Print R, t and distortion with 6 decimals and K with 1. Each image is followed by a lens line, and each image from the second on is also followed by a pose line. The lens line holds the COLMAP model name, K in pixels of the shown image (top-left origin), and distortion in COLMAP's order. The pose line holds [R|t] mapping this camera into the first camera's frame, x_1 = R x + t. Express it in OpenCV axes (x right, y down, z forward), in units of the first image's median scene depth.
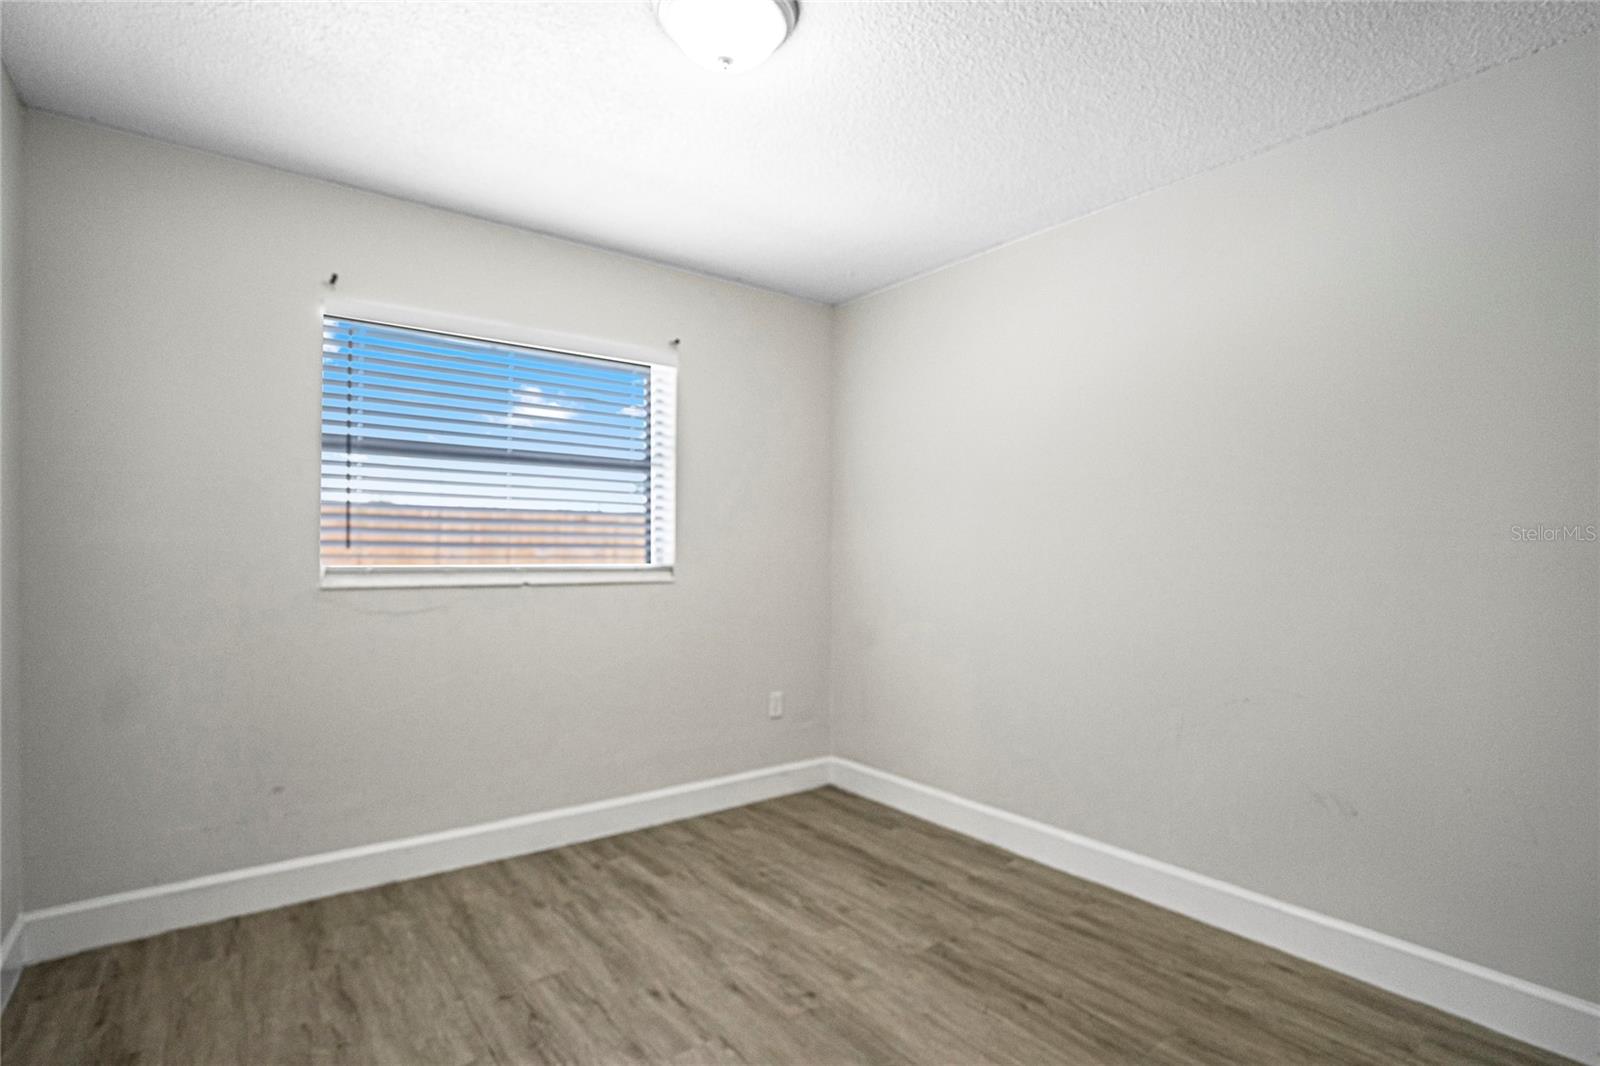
lens RADIAL K [[757.3, 0, 807.7], [0, 757.3, 538.2], [0, 0, 1]] dist [-0.027137, 0.004517]
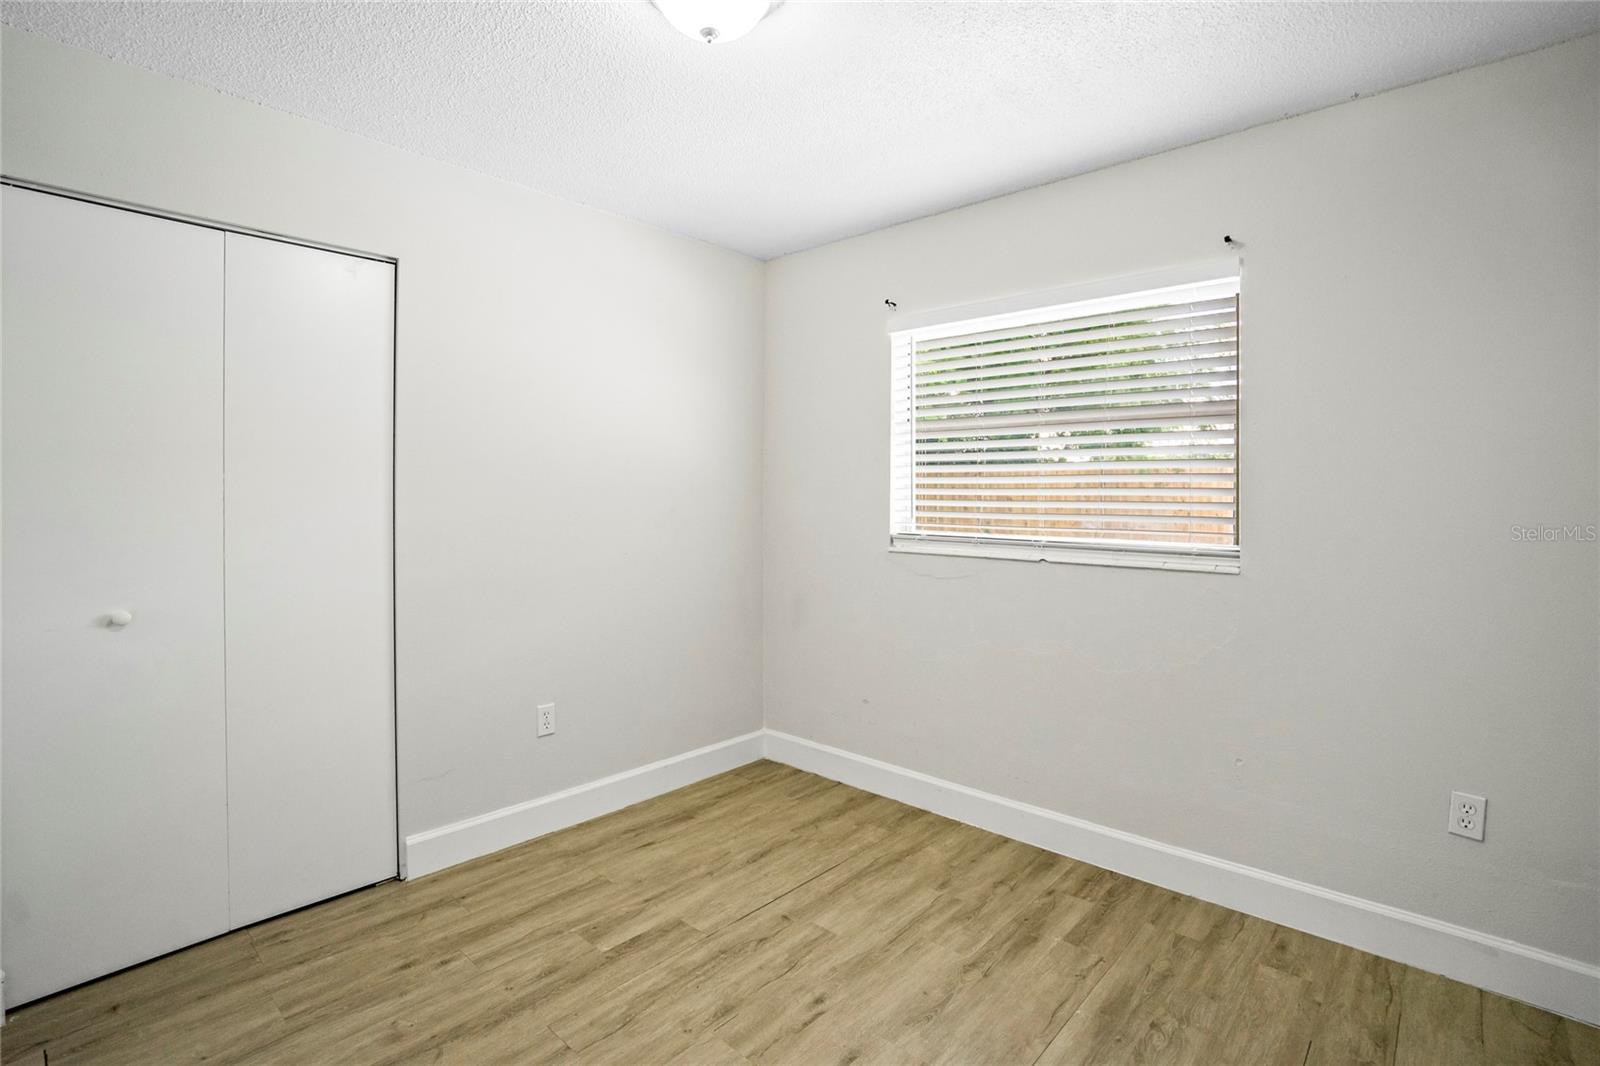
lens RADIAL K [[757.3, 0, 807.4], [0, 757.3, 523.6], [0, 0, 1]] dist [-0.027137, 0.004517]
pose [[0.197476, 0.037401, -0.979594, 0.579965], [0.018007, 0.998965, 0.041770, -0.033336], [0.980142, -0.025888, 0.196598, 0.666485]]
